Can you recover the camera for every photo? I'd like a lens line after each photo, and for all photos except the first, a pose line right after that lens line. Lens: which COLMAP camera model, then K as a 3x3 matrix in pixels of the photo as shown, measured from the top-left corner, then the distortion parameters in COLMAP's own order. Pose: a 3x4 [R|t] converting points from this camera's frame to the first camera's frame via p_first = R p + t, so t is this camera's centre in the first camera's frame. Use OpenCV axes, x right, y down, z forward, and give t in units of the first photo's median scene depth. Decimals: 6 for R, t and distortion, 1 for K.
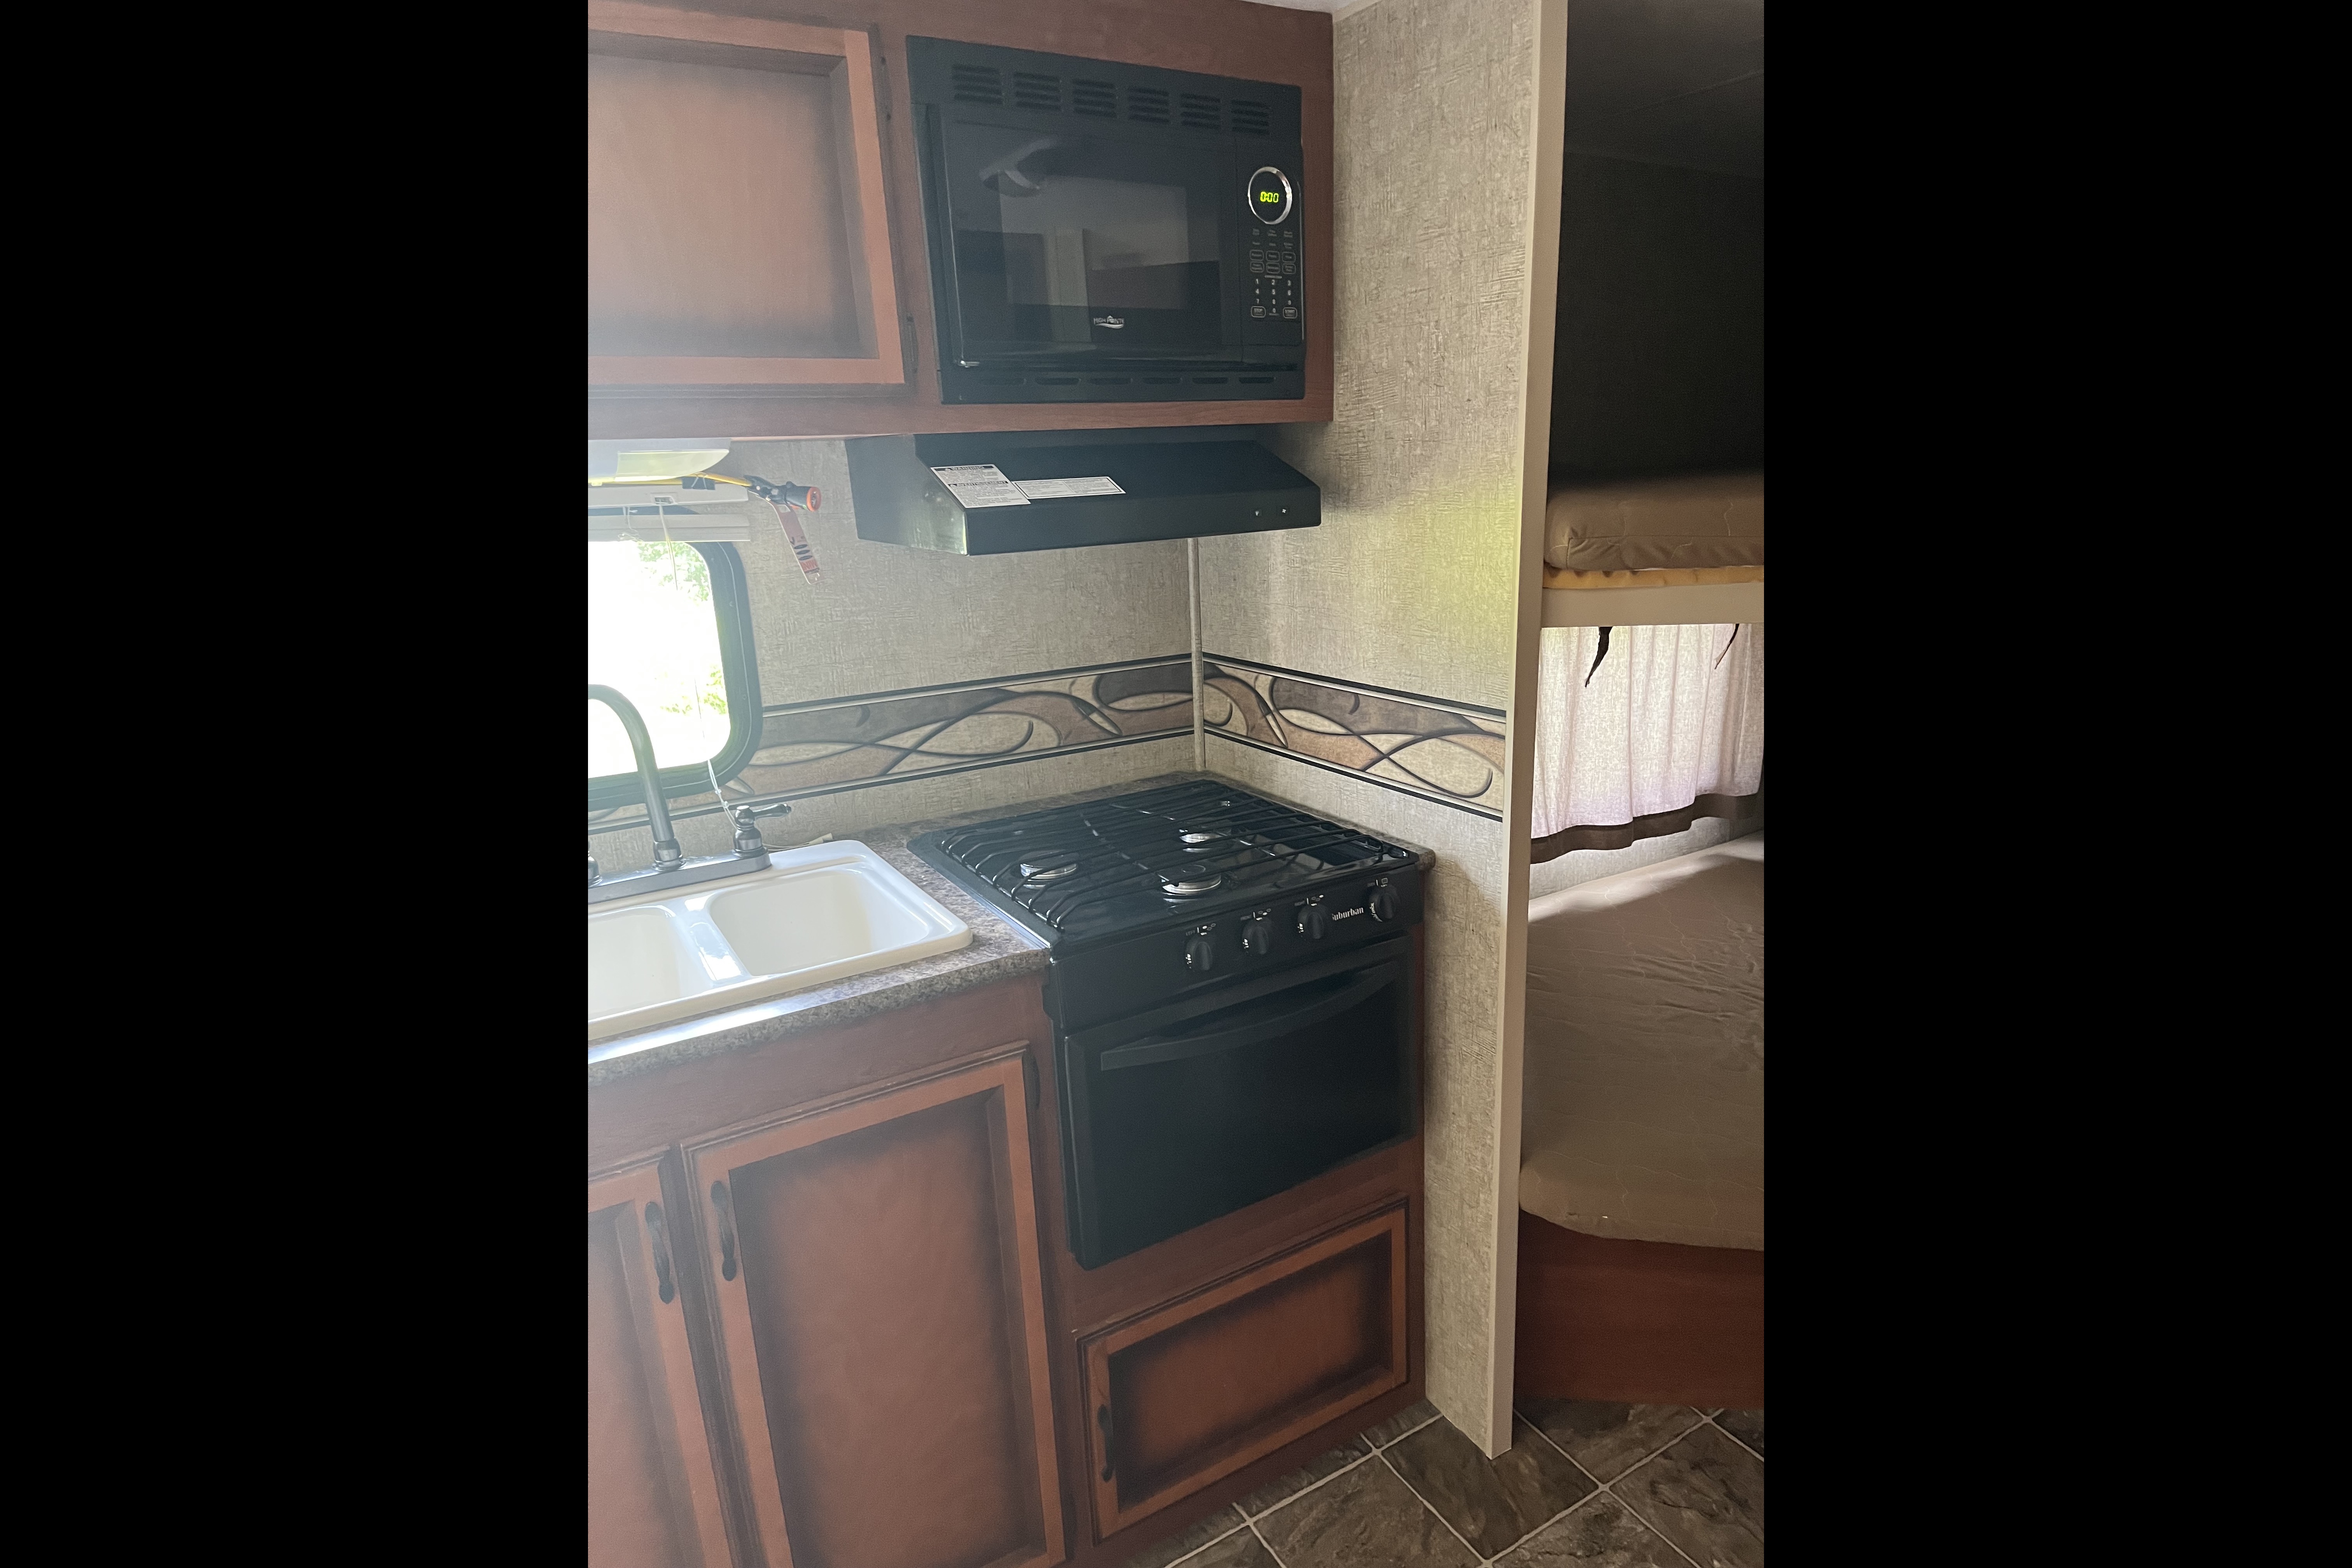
lens RADIAL K [[1190.6, 0, 1182.2], [0, 1190.6, 788.9], [0, 0, 1]] dist [0.061187, -0.094112]
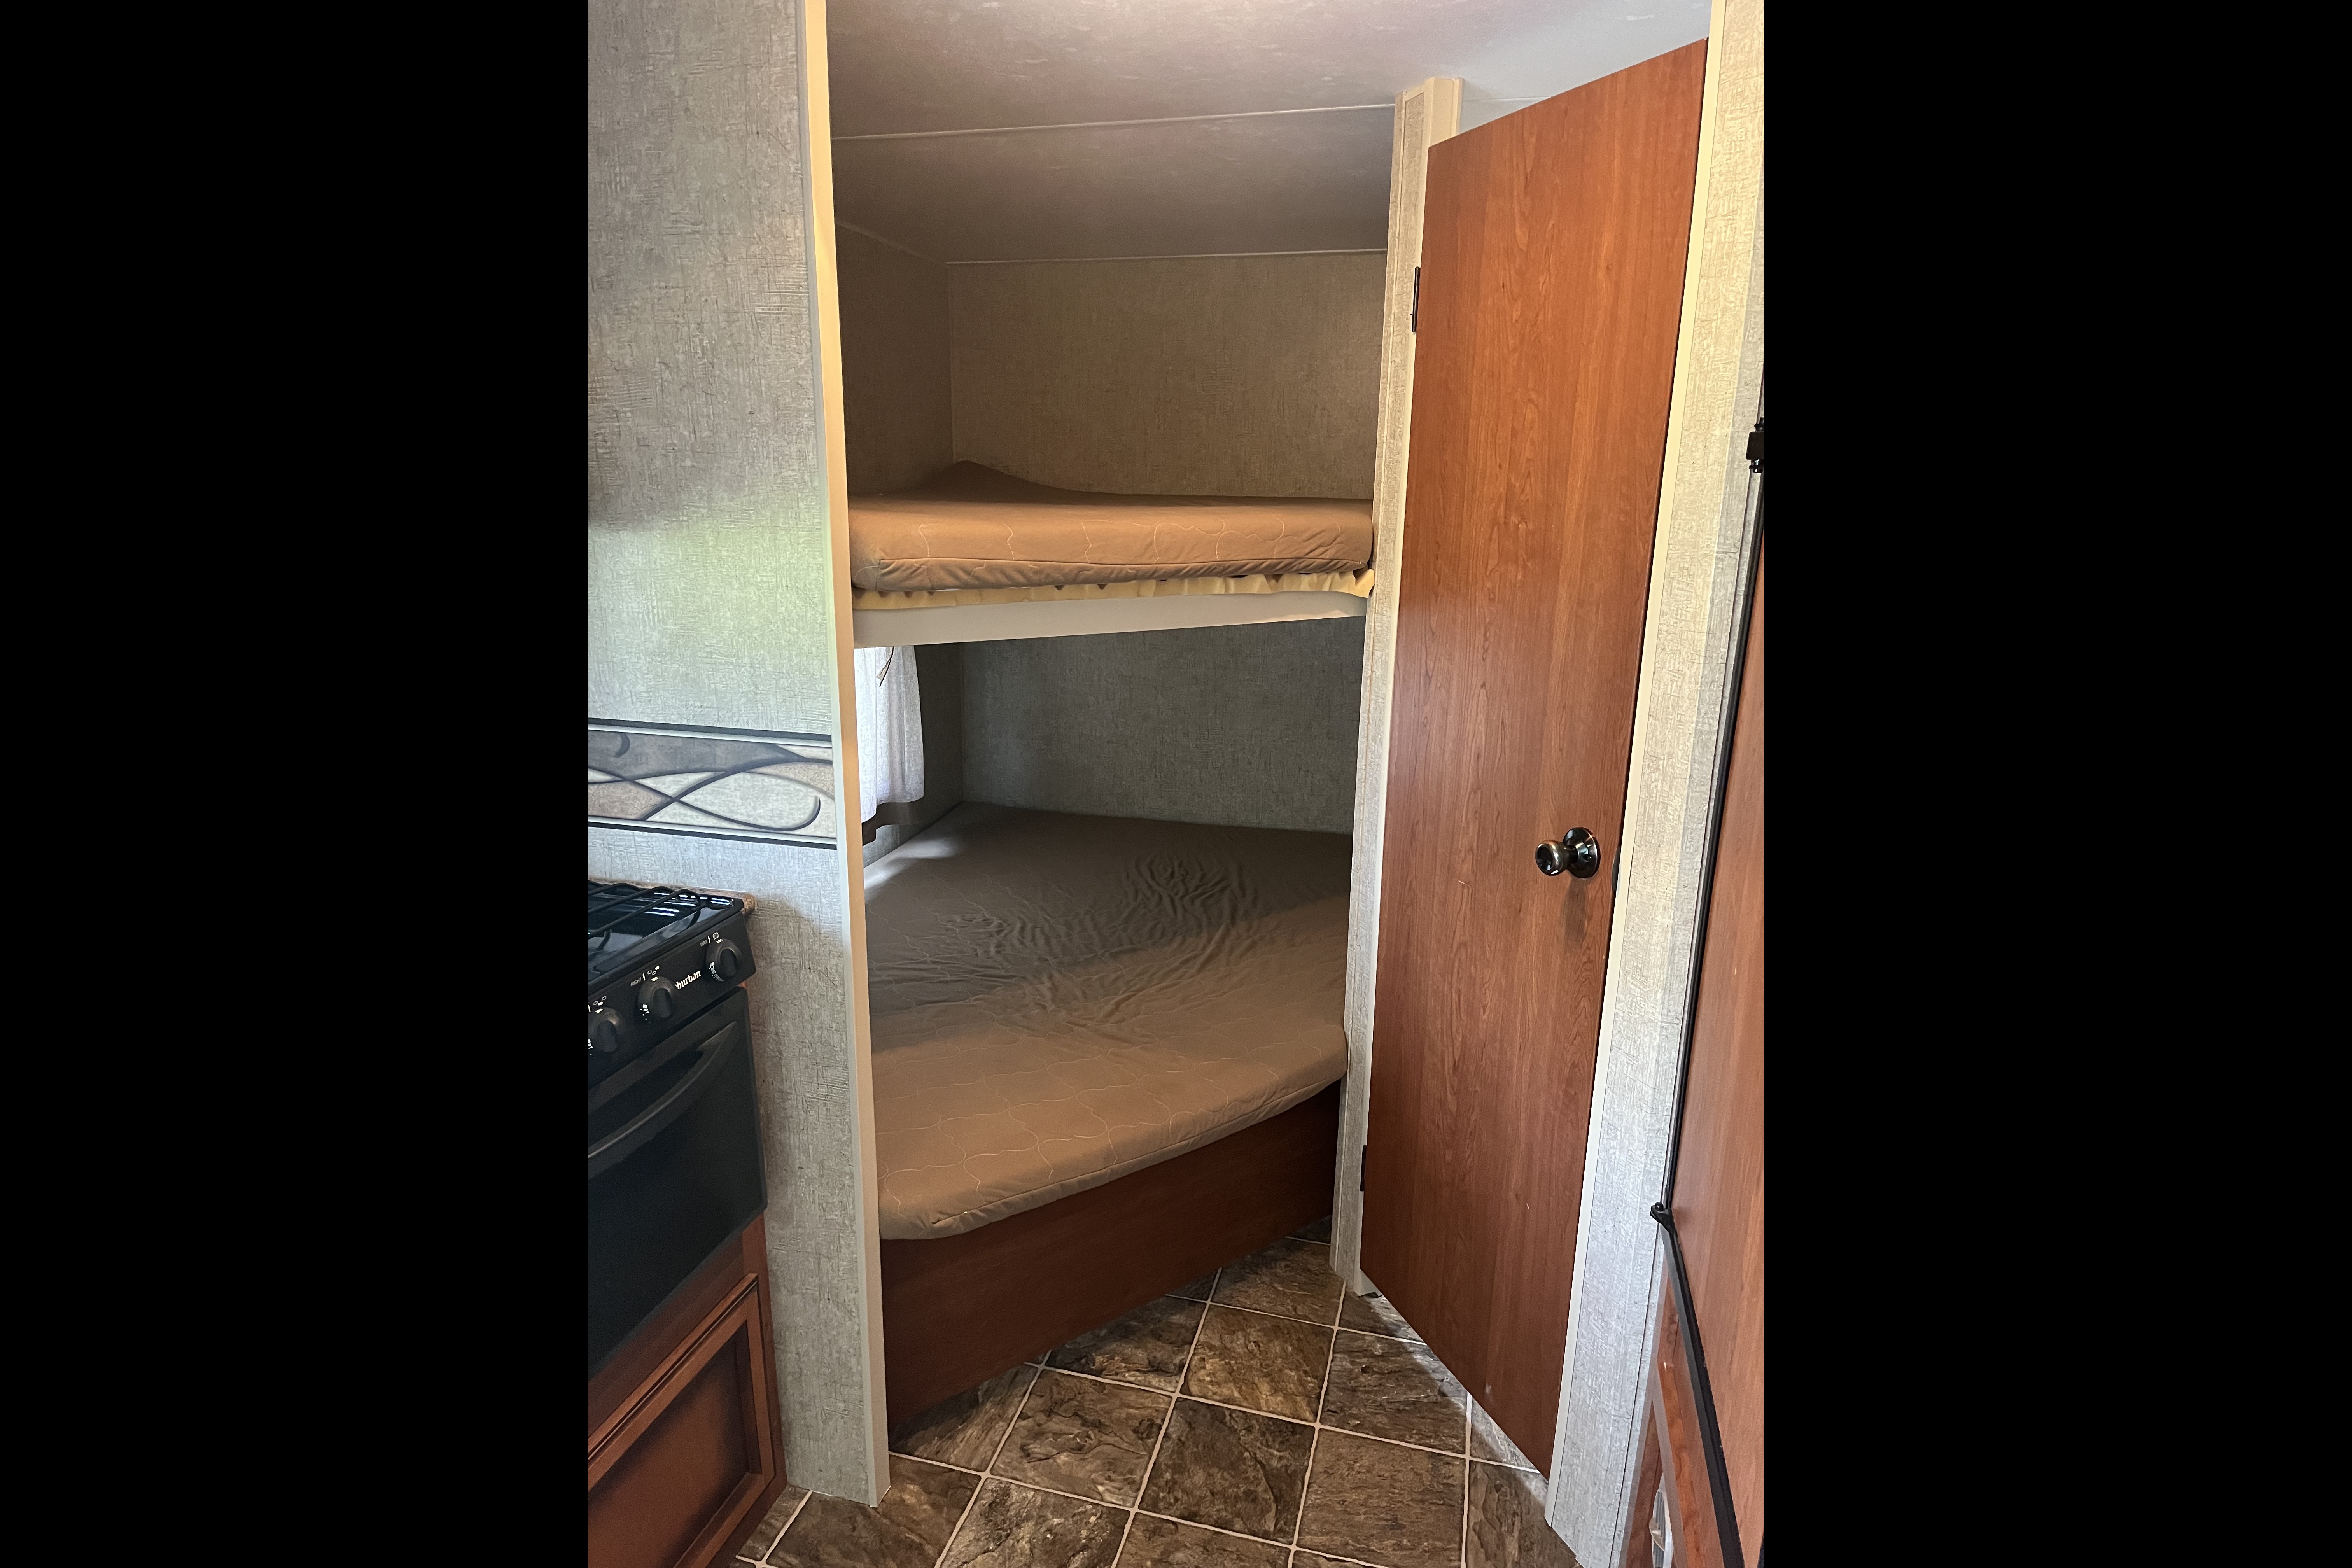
lens RADIAL K [[1198.1, 0, 1176.8], [0, 1198.1, 779.3], [0, 0, 1]] dist [0.028346, -0.000384]
pose [[0.714470, -0.115580, 0.690053, -0.190500], [0.136657, 0.990318, 0.024381, -0.013936], [-0.686190, 0.076881, 0.723348, 0.094585]]
